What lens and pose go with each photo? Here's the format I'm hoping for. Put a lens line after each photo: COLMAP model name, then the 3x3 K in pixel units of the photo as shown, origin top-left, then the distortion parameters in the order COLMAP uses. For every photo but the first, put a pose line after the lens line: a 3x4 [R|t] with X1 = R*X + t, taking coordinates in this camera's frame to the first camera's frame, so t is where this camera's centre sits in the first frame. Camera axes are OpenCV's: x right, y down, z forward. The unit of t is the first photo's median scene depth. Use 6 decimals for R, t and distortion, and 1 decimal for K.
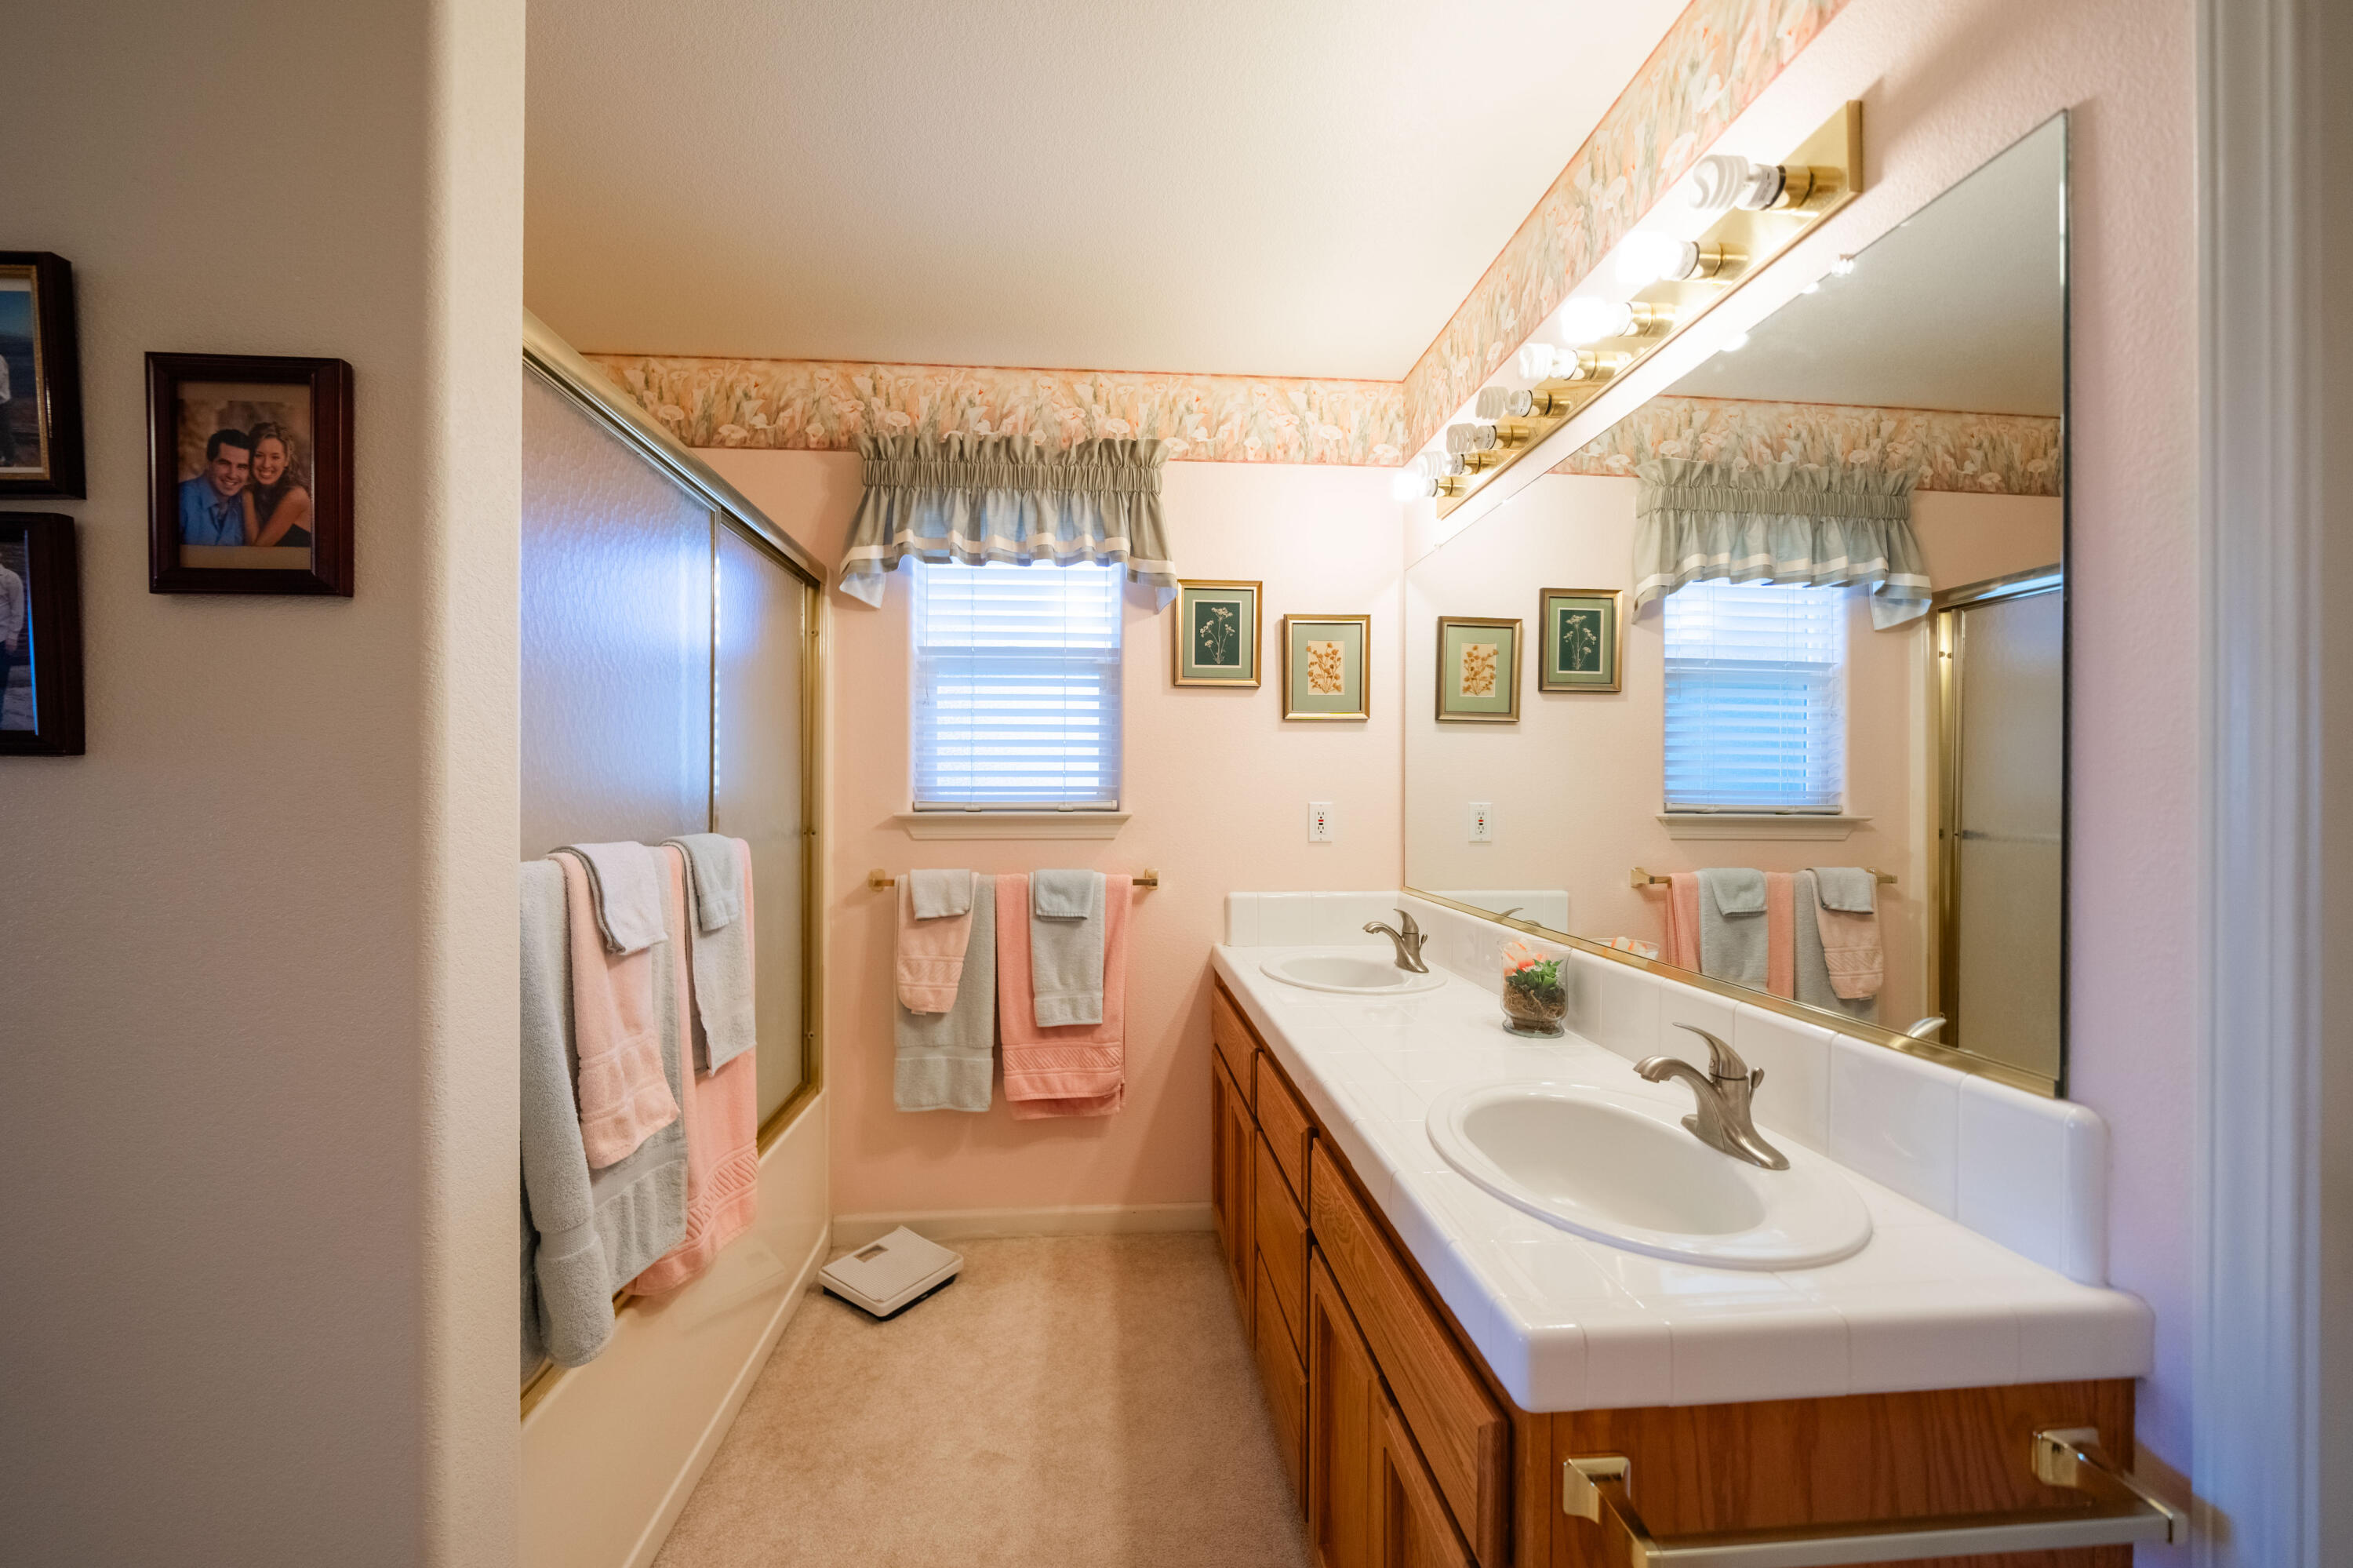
lens RADIAL K [[835.7, 0, 1148.1], [0, 835.7, 779.5], [0, 0, 1]] dist [-0.000511, 0.000046]
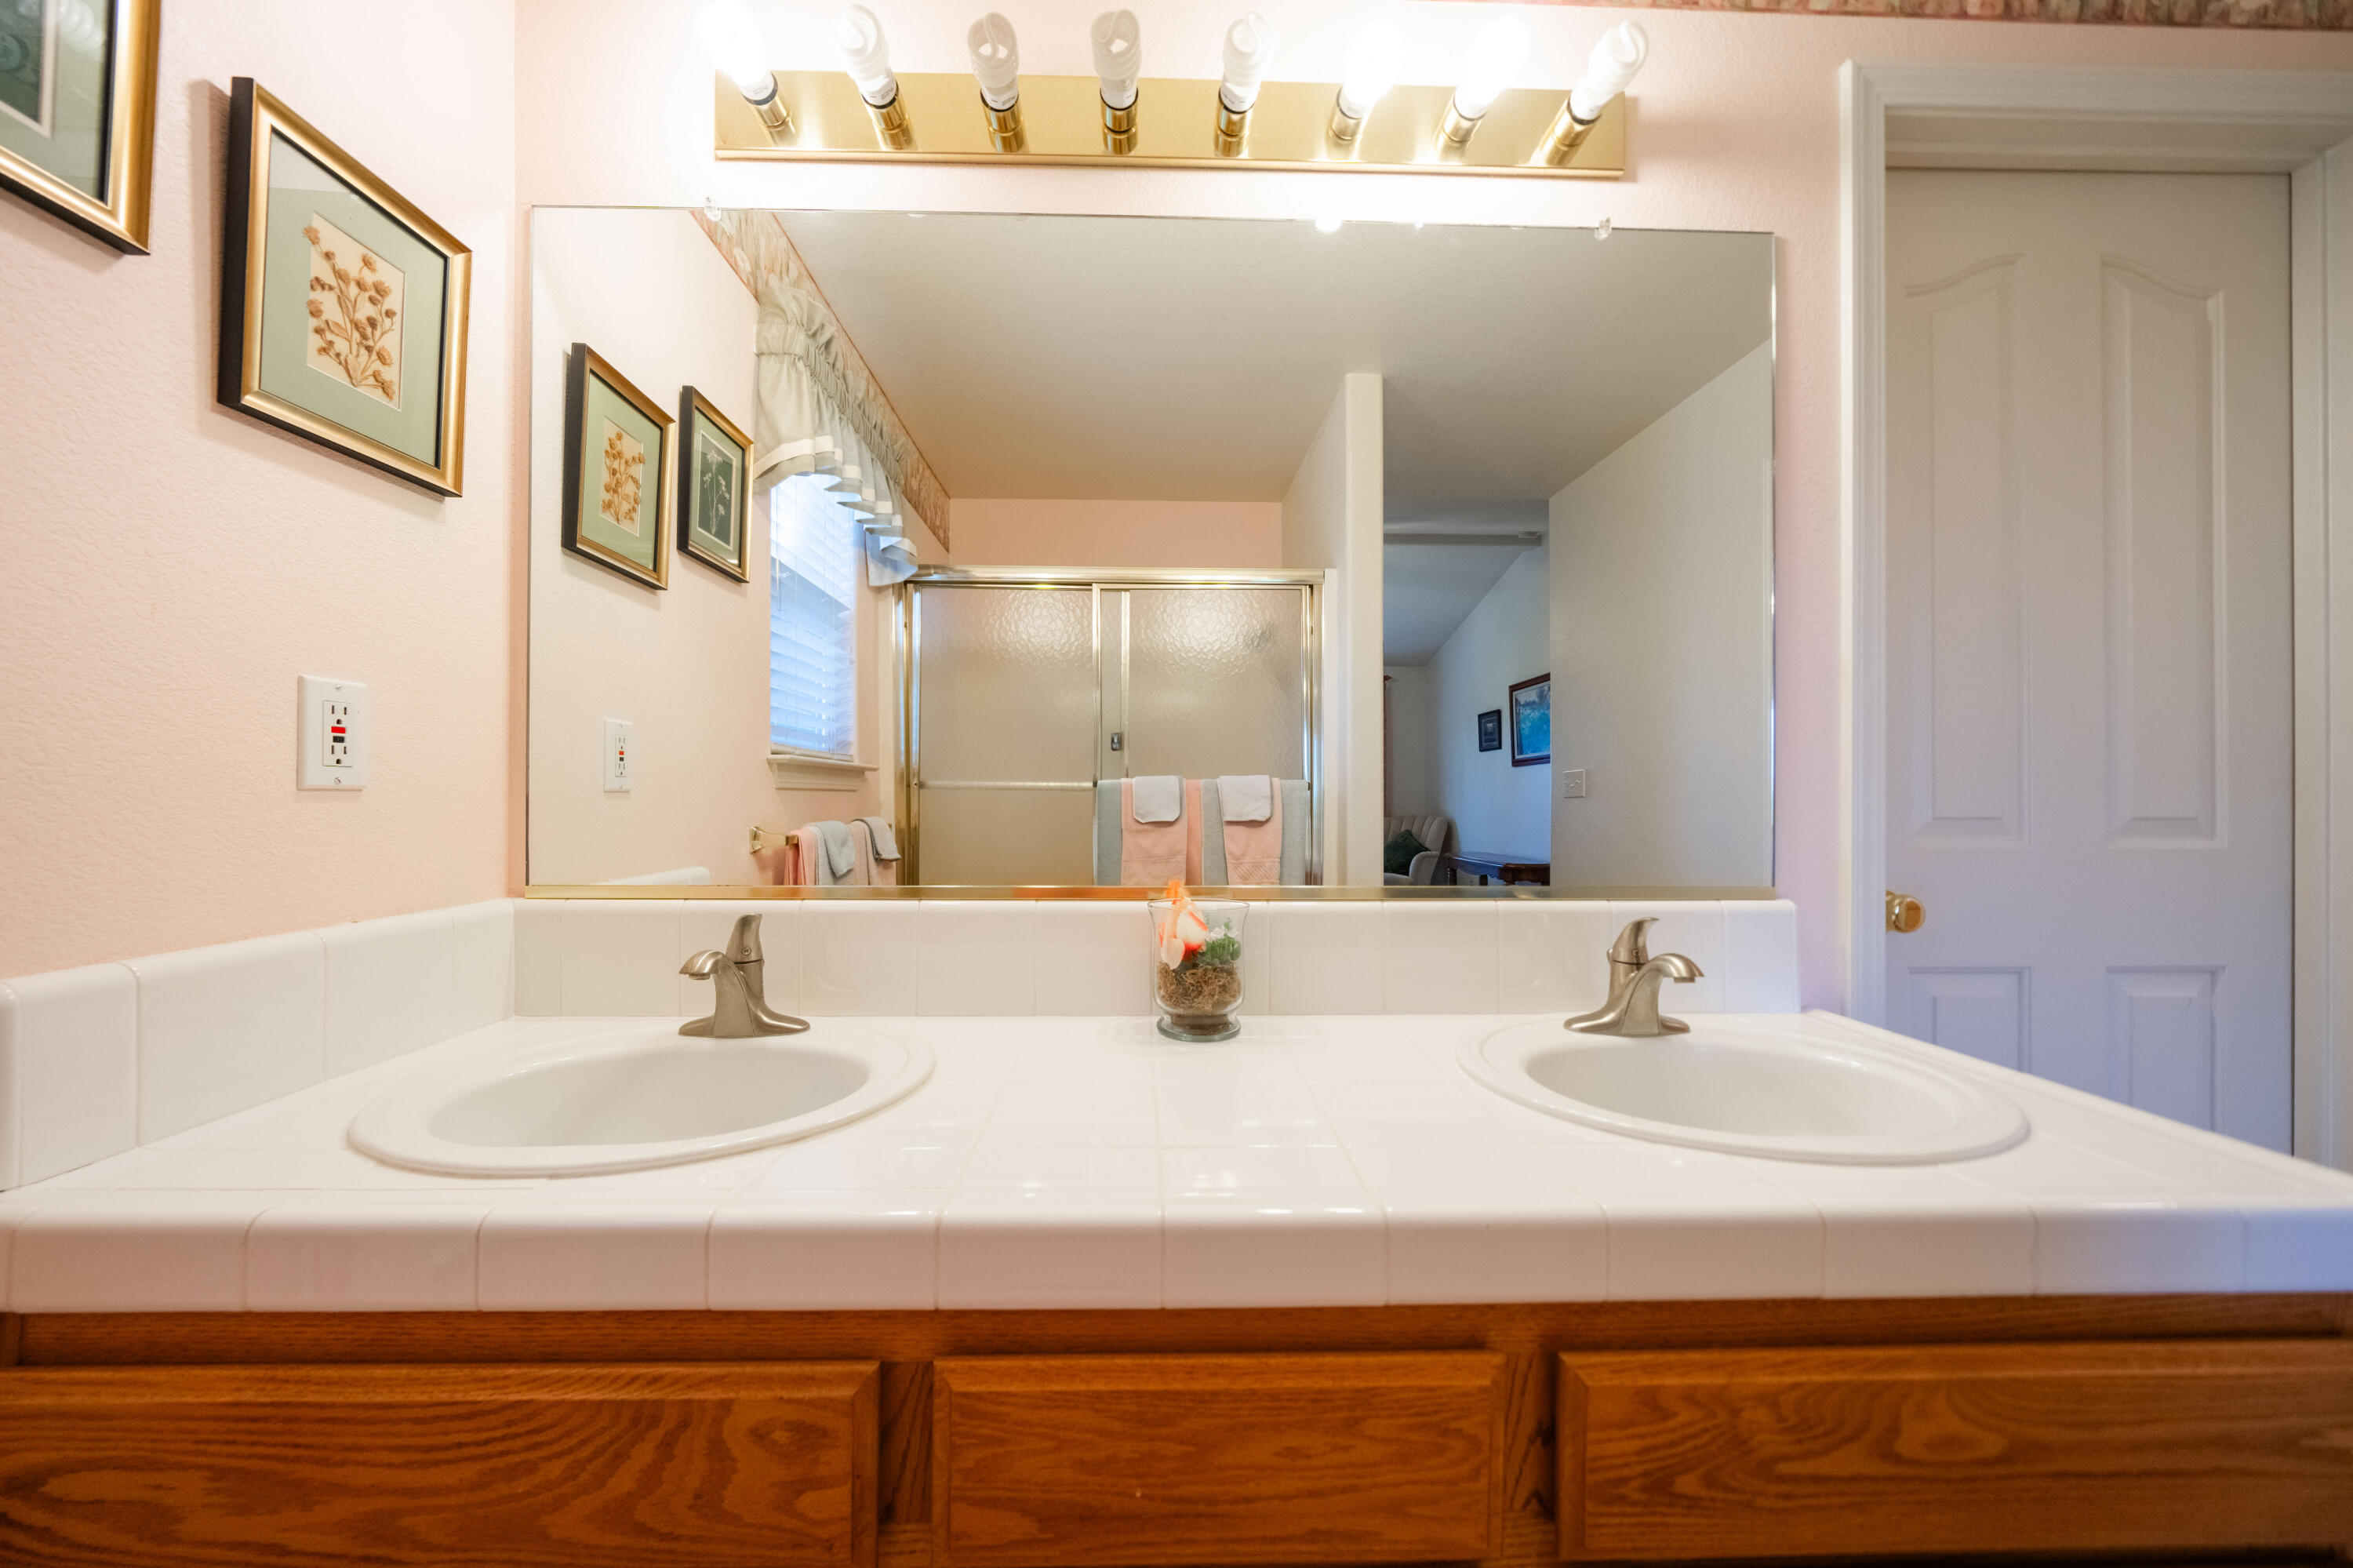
lens RADIAL K [[835.7, 0, 1148.1], [0, 835.7, 779.5], [0, 0, 1]] dist [-0.000511, 0.000046]
pose [[0.040946, 0.015134, 0.999047, -0.137055], [-0.022224, 0.999652, -0.014232, 0.067209], [-0.998914, -0.021620, 0.041268, 0.629826]]
